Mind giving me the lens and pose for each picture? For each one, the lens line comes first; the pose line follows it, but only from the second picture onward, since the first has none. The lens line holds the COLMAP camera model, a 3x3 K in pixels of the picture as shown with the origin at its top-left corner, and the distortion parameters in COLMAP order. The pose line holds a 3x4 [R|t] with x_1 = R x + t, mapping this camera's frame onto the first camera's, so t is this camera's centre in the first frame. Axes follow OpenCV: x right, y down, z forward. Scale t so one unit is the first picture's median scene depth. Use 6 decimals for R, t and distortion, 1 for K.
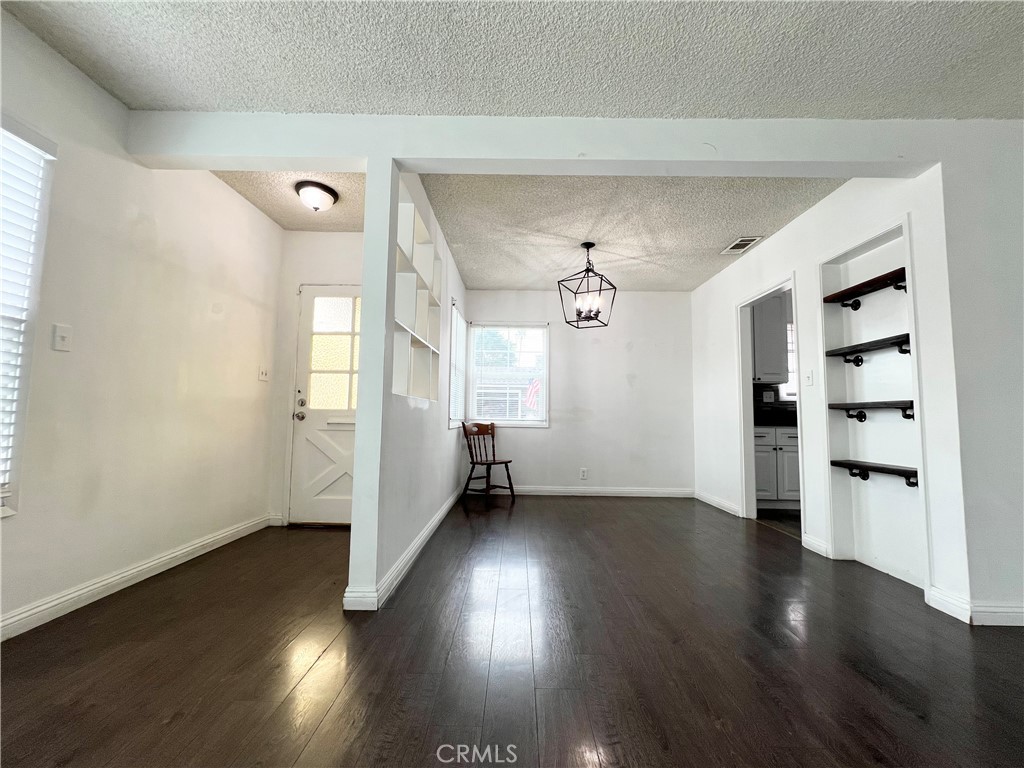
lens RADIAL K [[410.3, 0, 515.8], [0, 410.3, 381.4], [0, 0, 1]] dist [-0.001569, -0.000184]
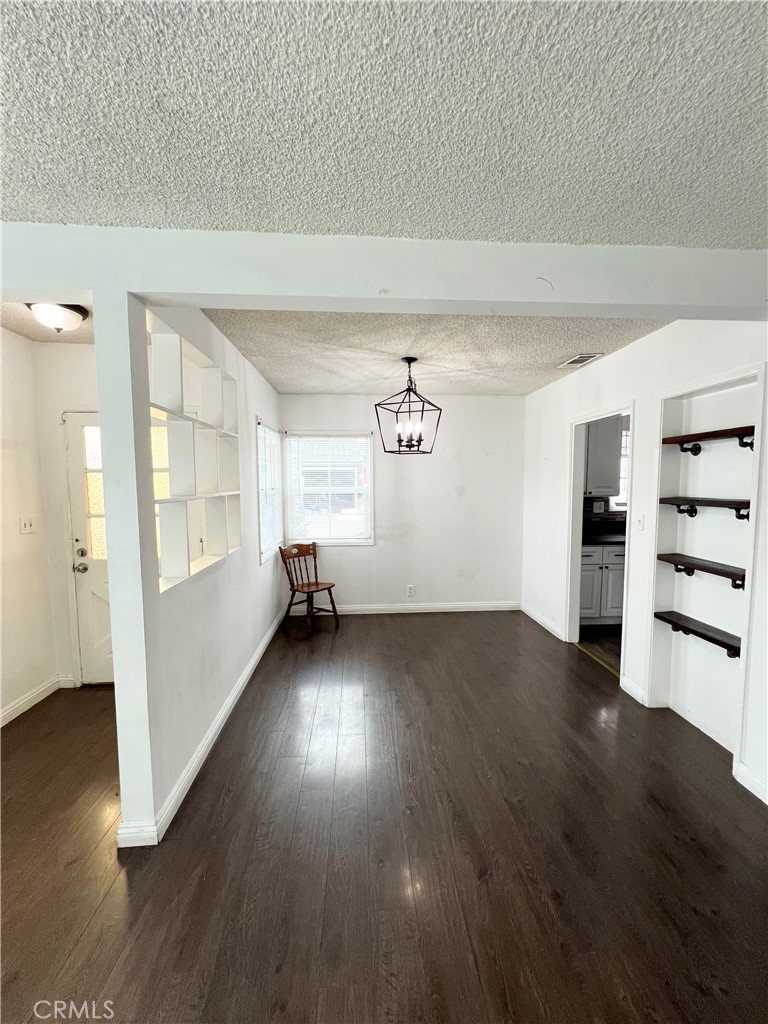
lens RADIAL K [[409.8, 0, 387.1], [0, 409.8, 509.9], [0, 0, 1]] dist [-0.002979, 0.000697]
pose [[0.997035, -0.024380, 0.072988, 0.059302], [0.012910, 0.988037, 0.153675, -0.154777], [-0.075862, -0.152277, 0.985422, 0.105007]]
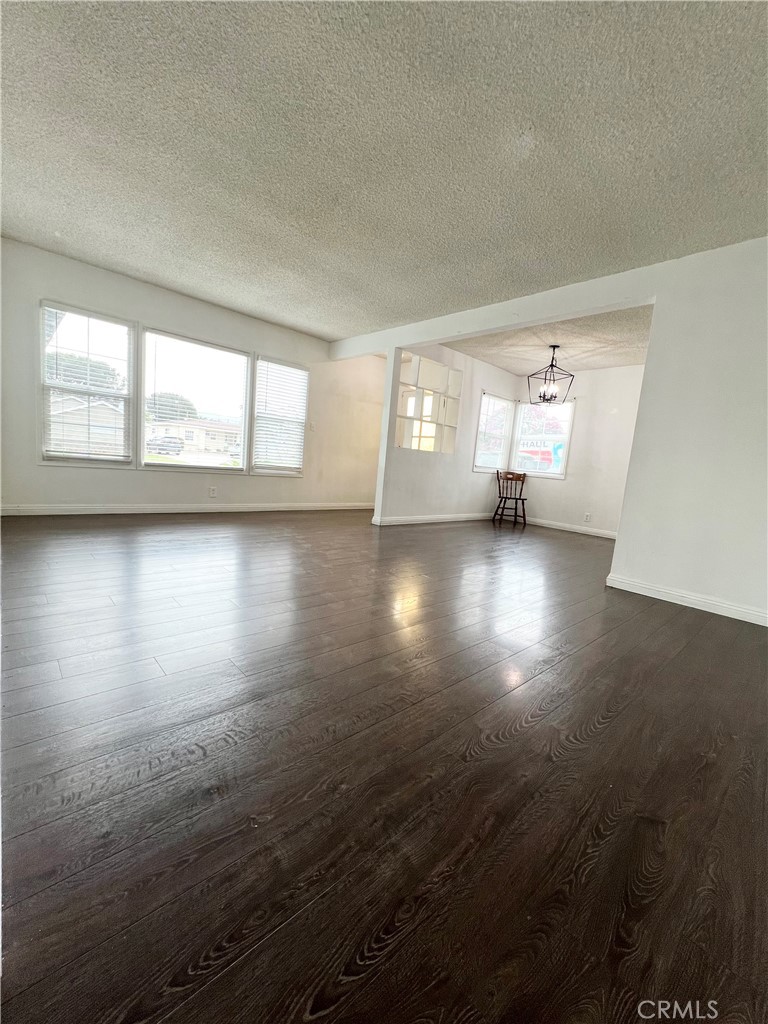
lens RADIAL K [[410.3, 0, 383.4], [0, 410.3, 511.0], [0, 0, 1]] dist [-0.001569, -0.000184]
pose [[0.687256, 0.134587, -0.713838, 0.873725], [-0.016780, 0.985366, 0.169625, -0.002926], [0.726221, -0.104598, 0.679457, -0.458758]]
